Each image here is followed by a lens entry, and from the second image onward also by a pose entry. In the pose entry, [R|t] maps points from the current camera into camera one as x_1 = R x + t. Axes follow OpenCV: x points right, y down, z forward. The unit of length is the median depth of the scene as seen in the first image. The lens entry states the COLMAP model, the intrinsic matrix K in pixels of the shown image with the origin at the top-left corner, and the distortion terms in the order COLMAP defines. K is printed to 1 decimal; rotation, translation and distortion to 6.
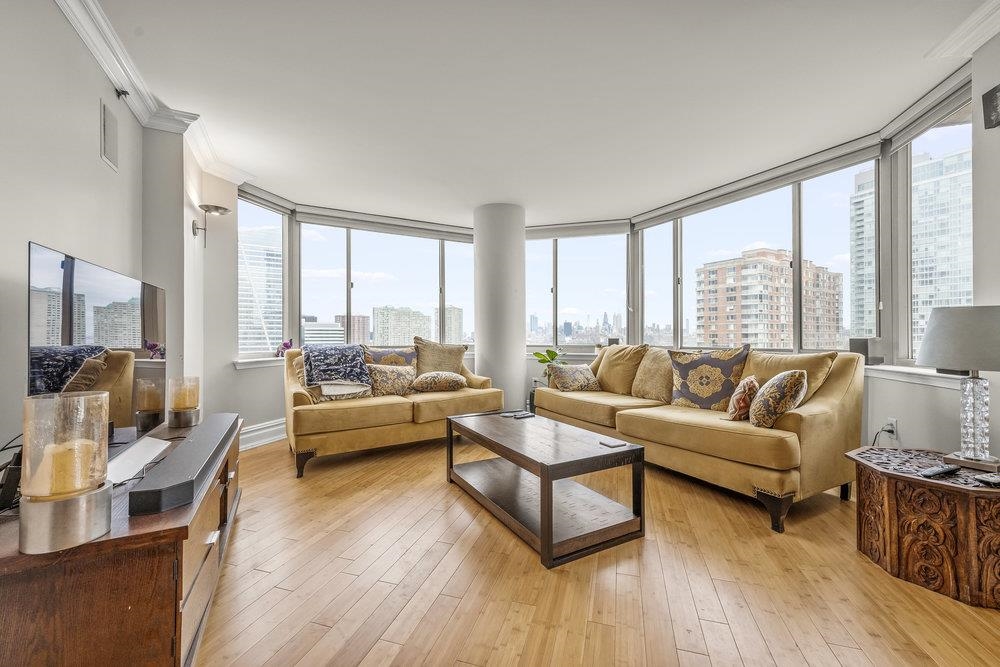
lens RADIAL K [[398.0, 0, 499.4], [0, 398.0, 337.5], [0, 0, 1]] dist [0.002523, 0.000766]
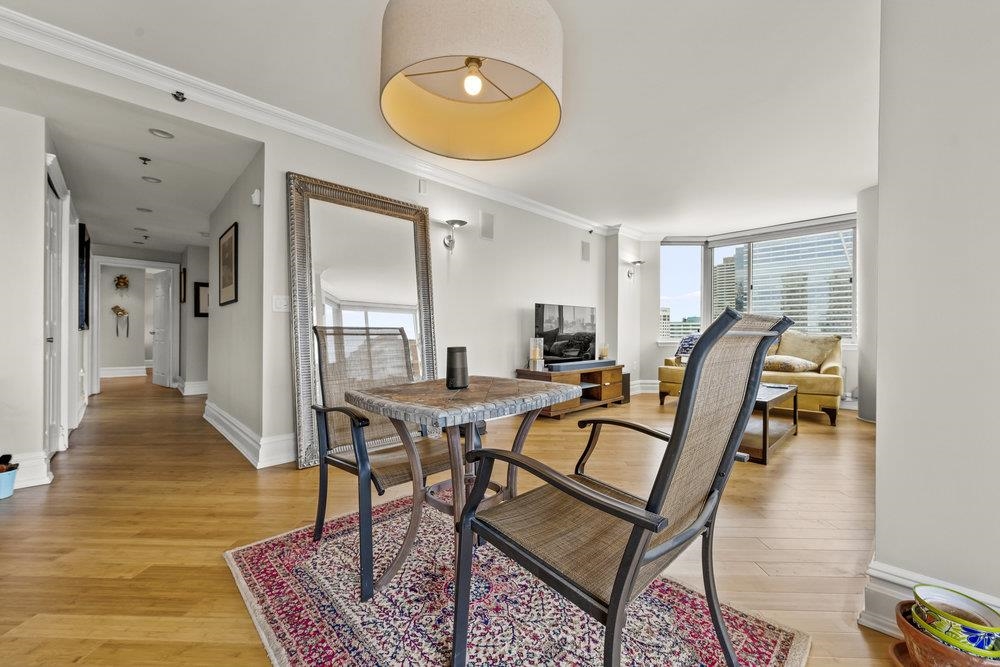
lens RADIAL K [[398.0, 0, 495.8], [0, 398.0, 331.7], [0, 0, 1]] dist [0.002523, 0.000766]
pose [[0.269554, -0.001406, -0.962984, 0.792646], [-0.005979, 0.999977, -0.003134, 0.023516], [0.962967, 0.006602, 0.269540, -0.158146]]
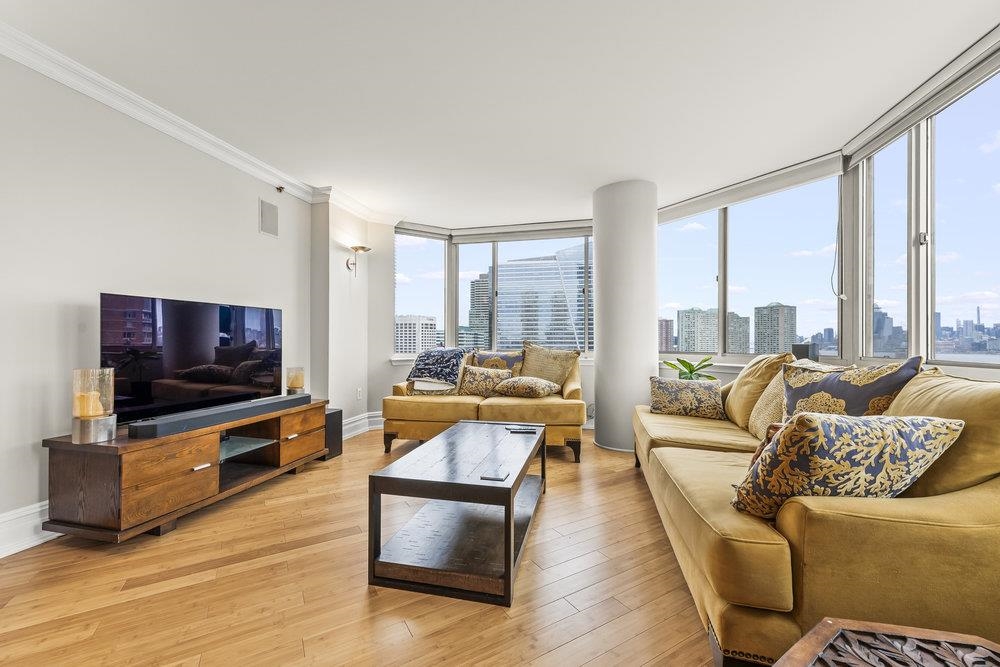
lens RADIAL K [[398.0, 0, 494.8], [0, 398.0, 346.9], [0, 0, 1]] dist [0.002523, 0.000766]
pose [[0.737233, 0.010978, -0.675549, 0.461110], [-0.002664, 0.999907, 0.013341, -0.000214], [0.675633, -0.008036, 0.737194, 0.235389]]
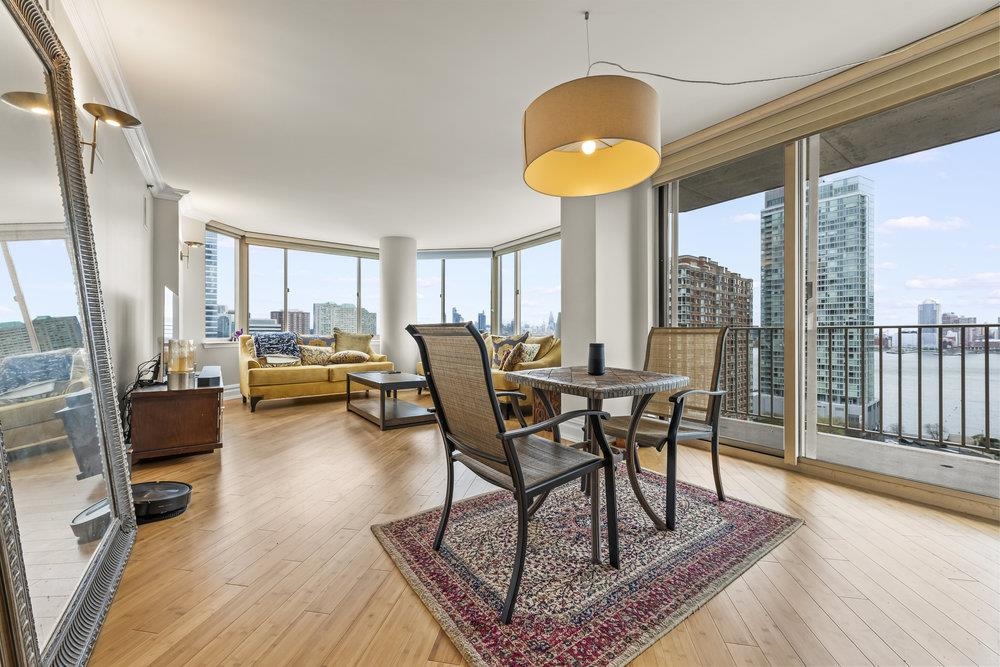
lens RADIAL K [[398.0, 0, 502.4], [0, 398.0, 335.3], [0, 0, 1]] dist [0.002523, 0.000766]
pose [[0.990872, 0.003666, 0.134760, 0.222737], [-0.003558, 0.999993, -0.001043, 0.028534], [-0.134762, 0.000554, 0.990878, -0.578661]]
